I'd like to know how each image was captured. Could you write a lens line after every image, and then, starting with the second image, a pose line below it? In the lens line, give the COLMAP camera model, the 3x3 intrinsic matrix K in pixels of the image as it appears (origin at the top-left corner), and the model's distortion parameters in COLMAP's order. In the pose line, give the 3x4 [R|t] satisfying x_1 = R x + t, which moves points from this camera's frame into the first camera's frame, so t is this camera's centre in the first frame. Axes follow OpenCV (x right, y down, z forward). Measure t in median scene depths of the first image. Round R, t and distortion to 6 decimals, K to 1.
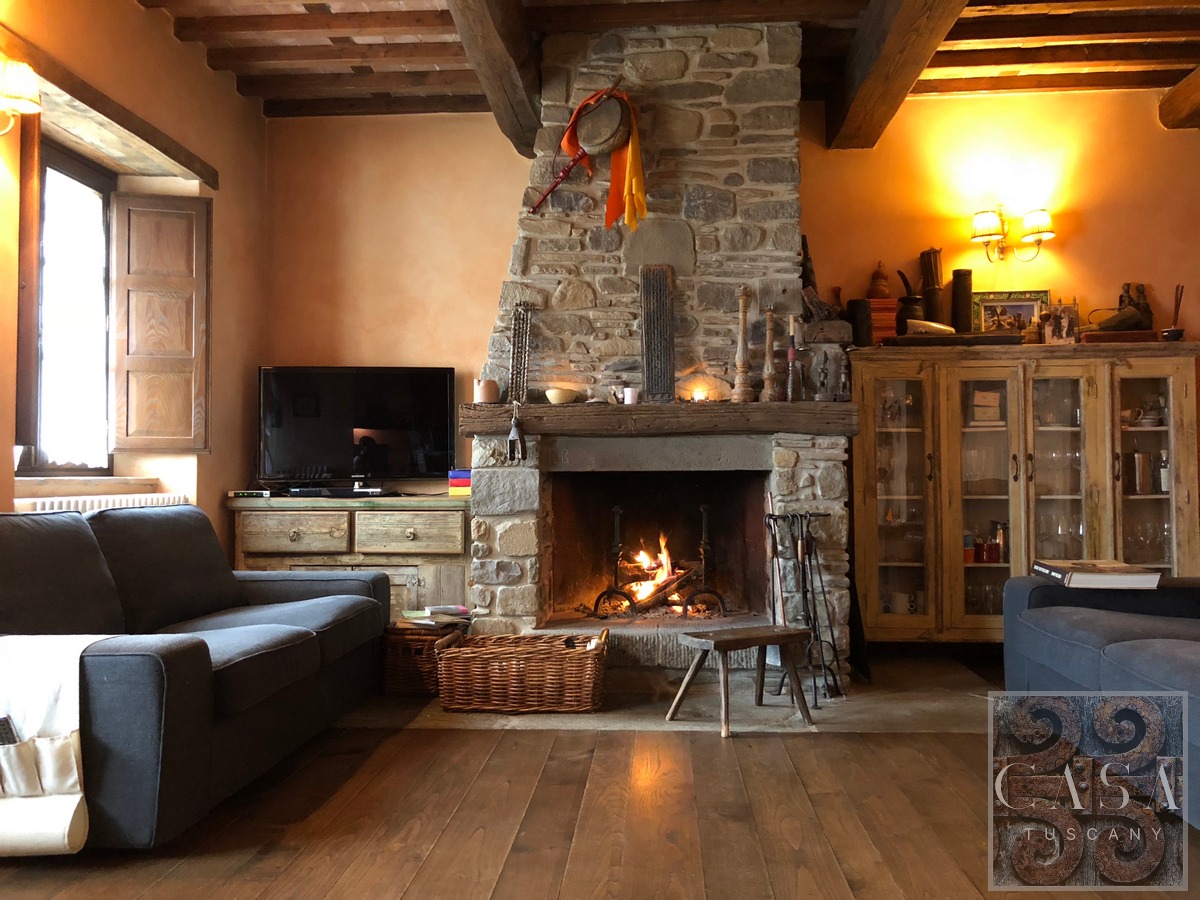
lens RADIAL K [[1004.2, 0, 600.7], [0, 1004.2, 458.1], [0, 0, 1]] dist [0.011279, 0.003034]
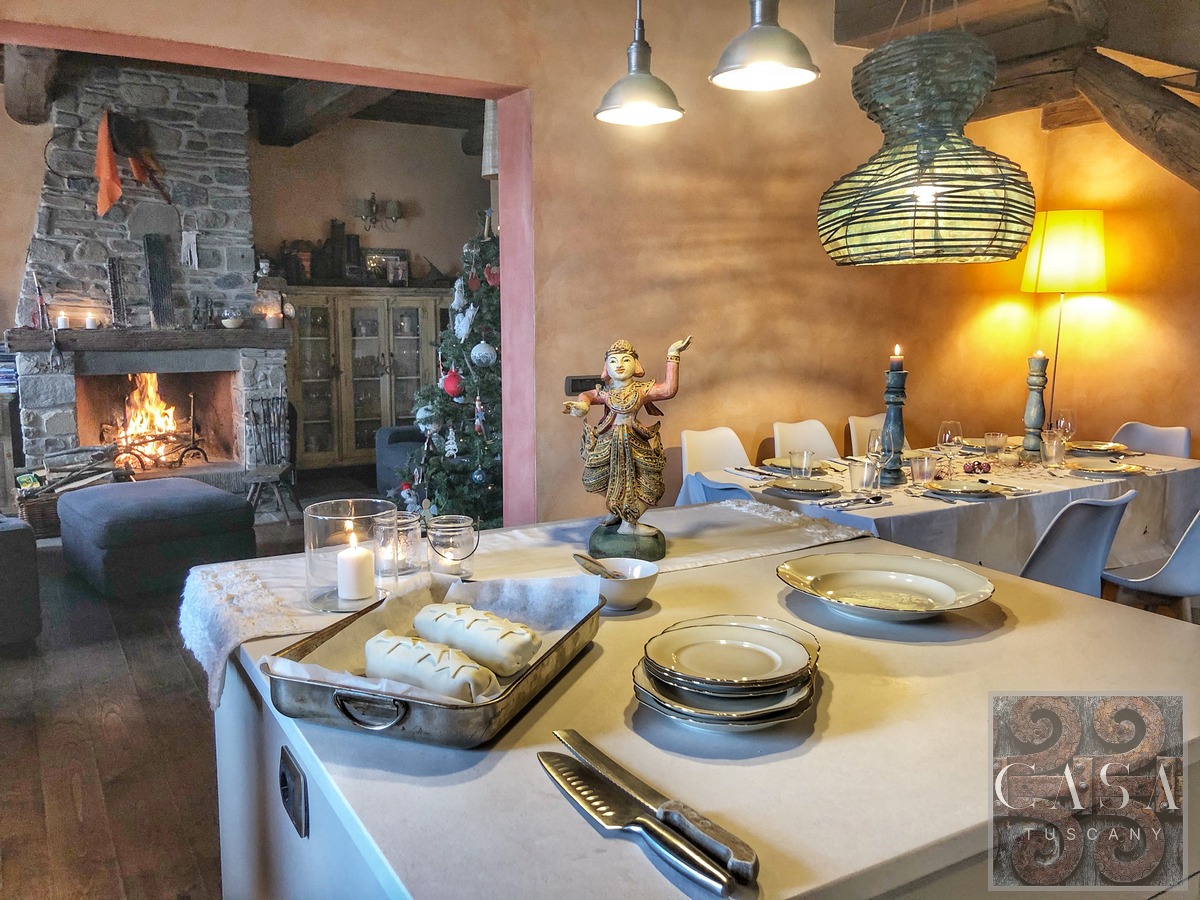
lens RADIAL K [[1004.2, 0, 597.9], [0, 1004.2, 453.1], [0, 0, 1]] dist [0.011279, 0.003034]
pose [[0.822773, -0.078150, 0.562972, -0.266251], [-0.018797, 0.986219, 0.164374, -0.130140], [-0.568060, -0.145825, 0.809965, -0.623175]]
